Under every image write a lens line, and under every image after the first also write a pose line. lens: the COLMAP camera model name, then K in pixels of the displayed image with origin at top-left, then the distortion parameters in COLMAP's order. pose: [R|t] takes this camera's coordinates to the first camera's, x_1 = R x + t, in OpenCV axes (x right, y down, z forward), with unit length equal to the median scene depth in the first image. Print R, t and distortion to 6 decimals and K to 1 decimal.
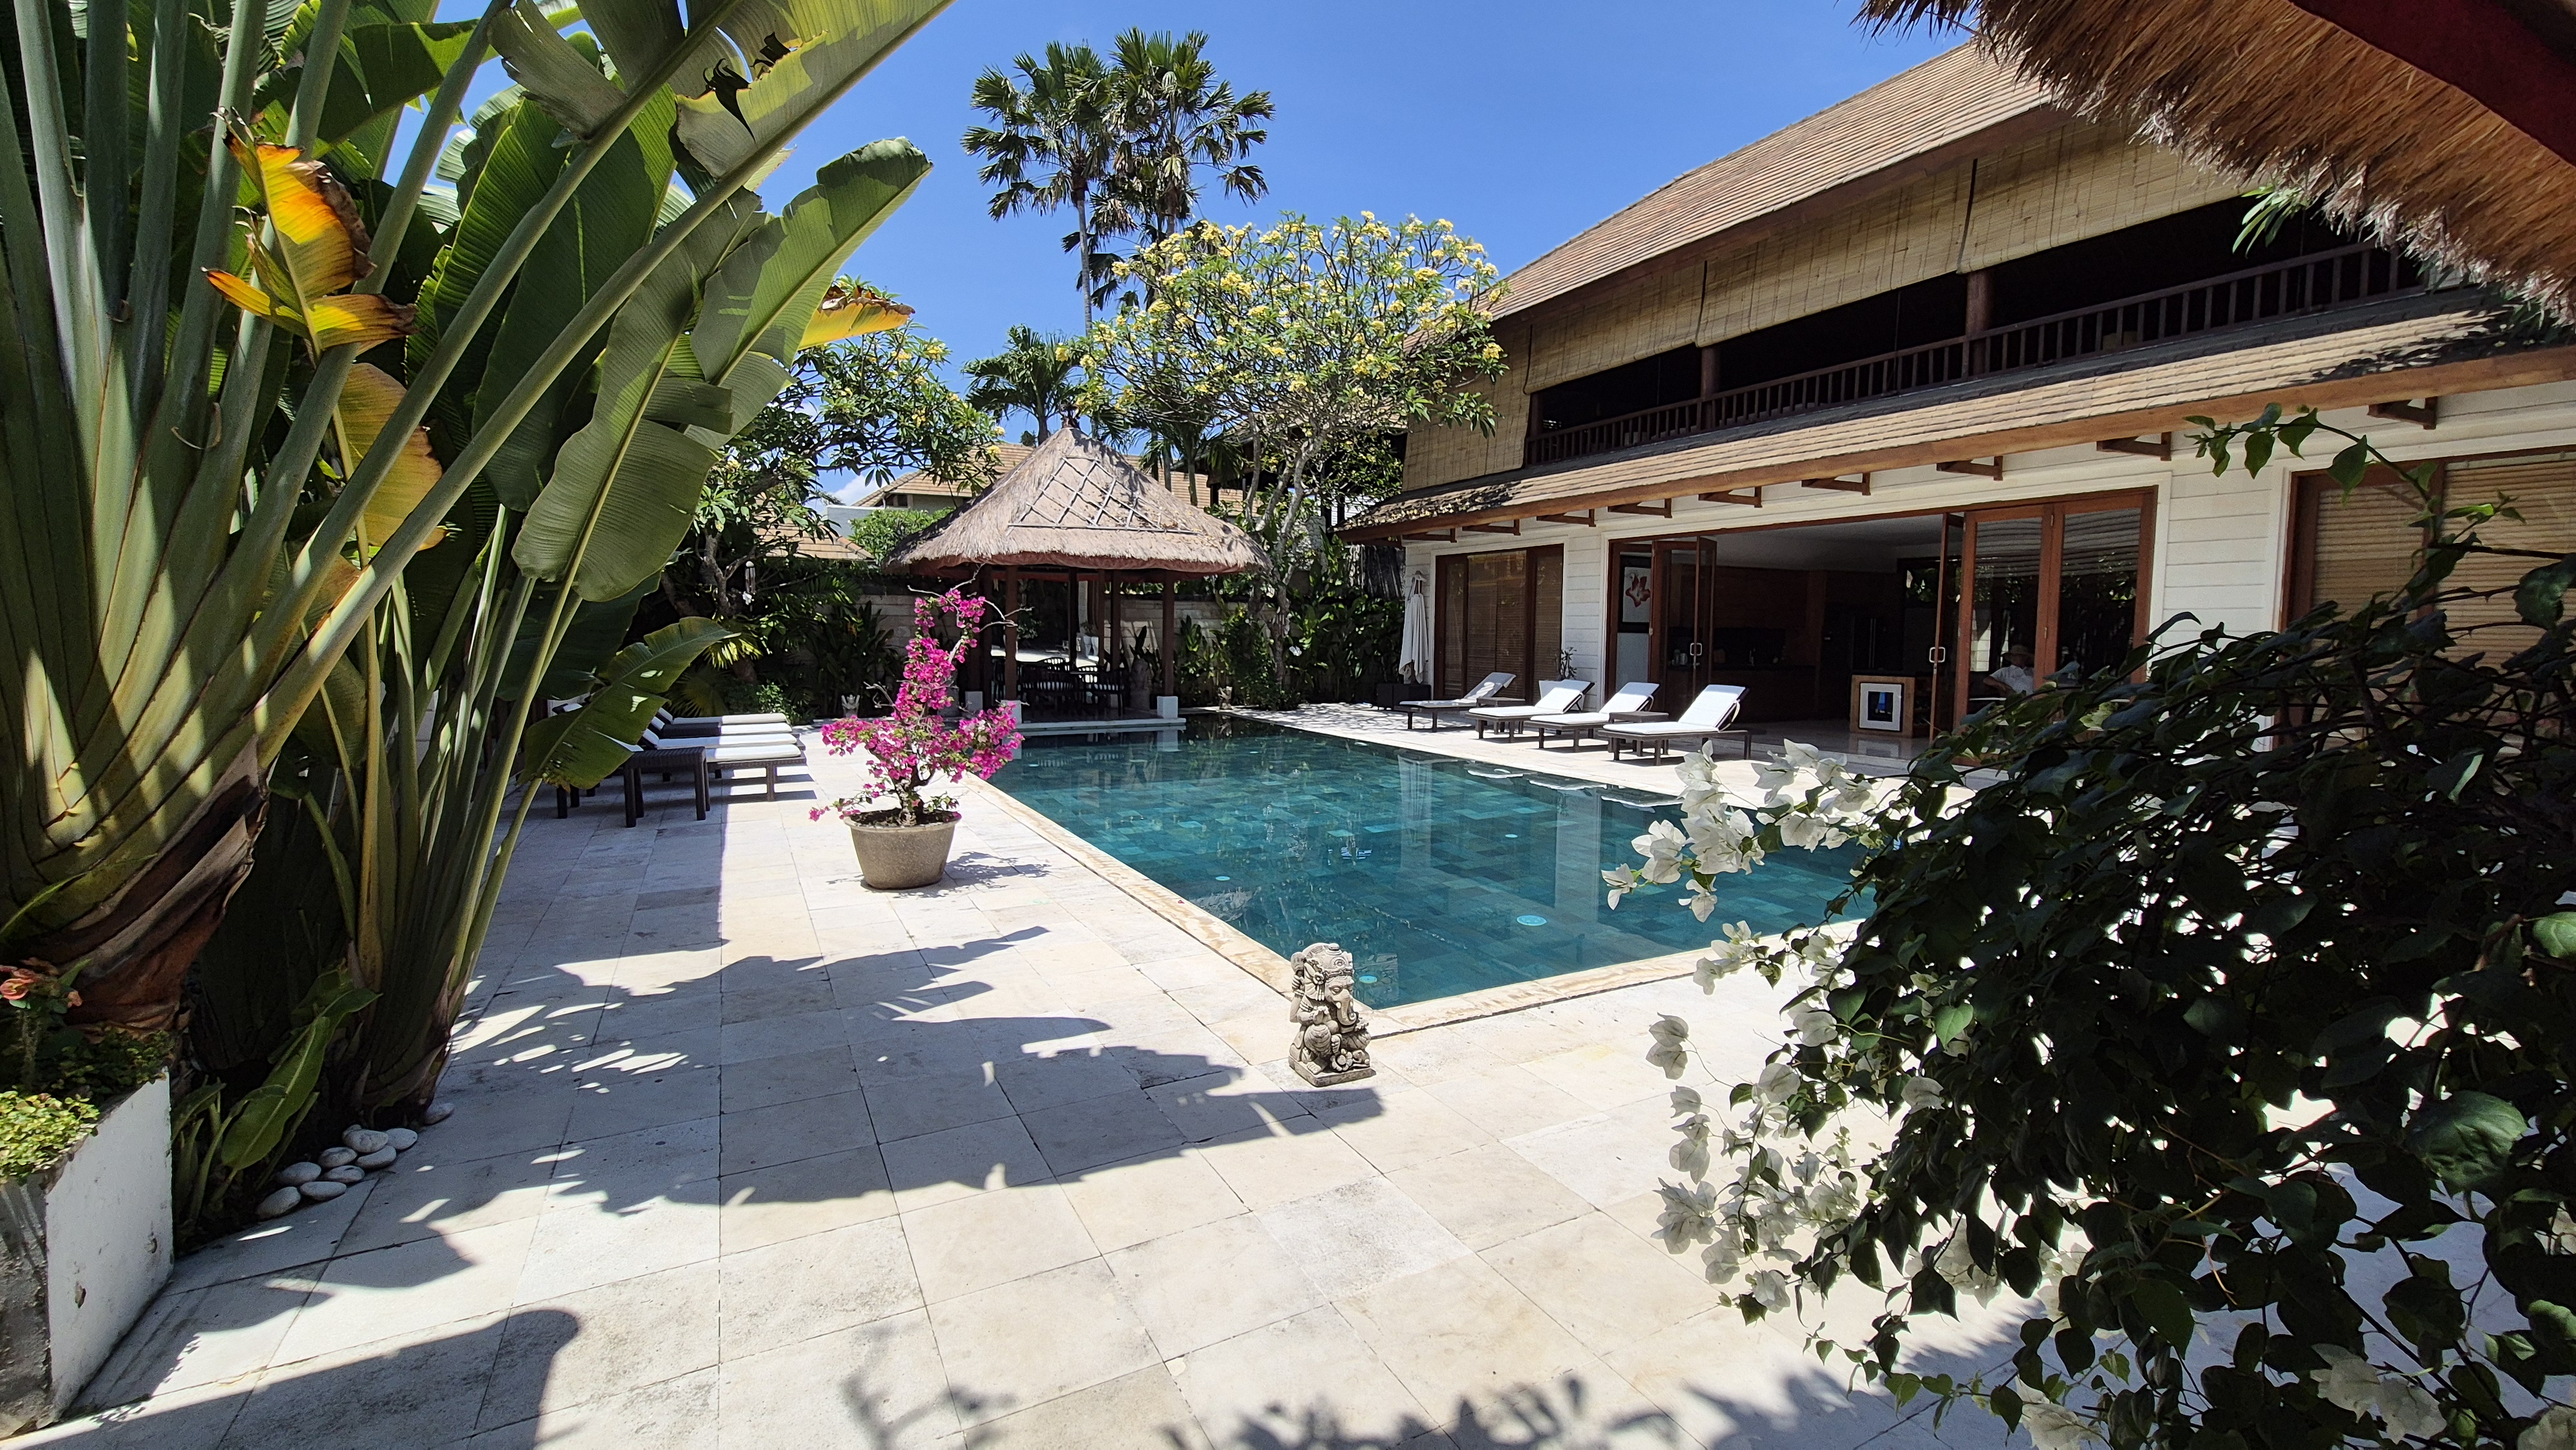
lens RADIAL K [[1054.4, 0, 1277.4], [0, 1054.4, 723.9], [0, 0, 1]] dist [0.002191, -0.000193]
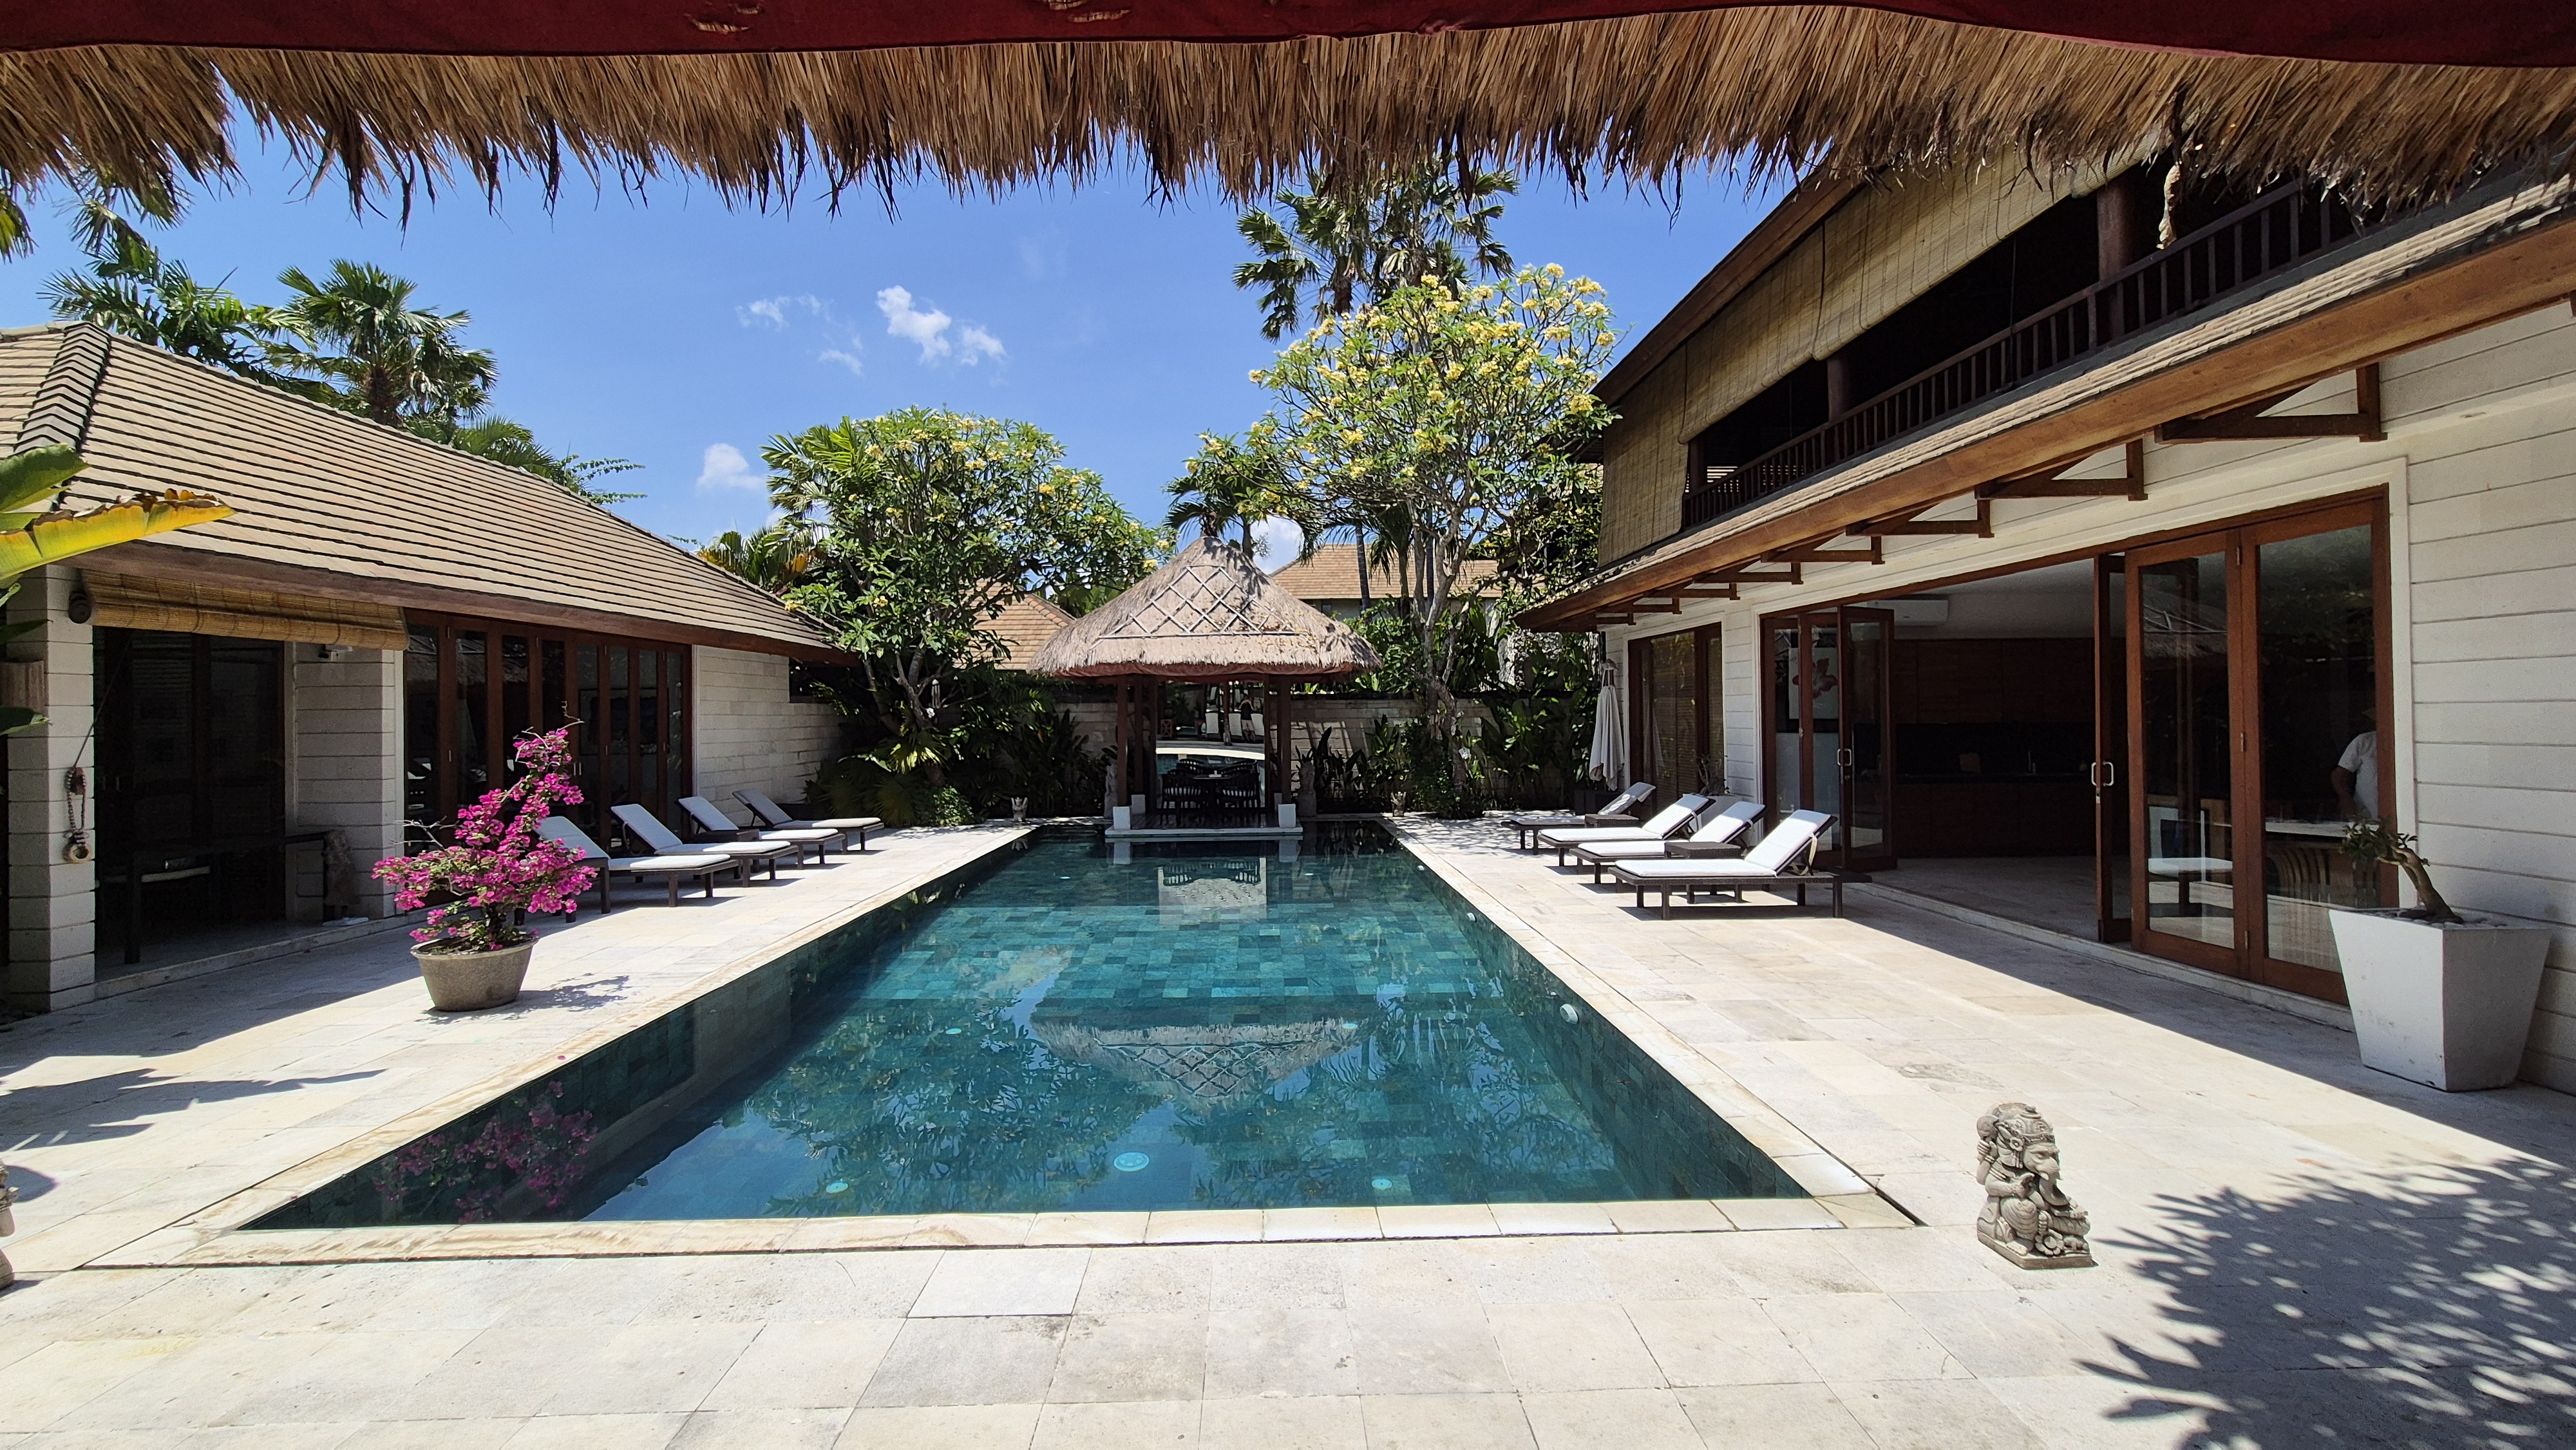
lens RADIAL K [[1054.4, 0, 1285.7], [0, 1054.4, 720.6], [0, 0, 1]] dist [0.002191, -0.000193]
pose [[0.895670, -0.016238, -0.444422, 0.345978], [-0.021678, 0.996551, -0.080101, -0.026677], [0.444190, 0.081378, 0.892229, 0.155493]]
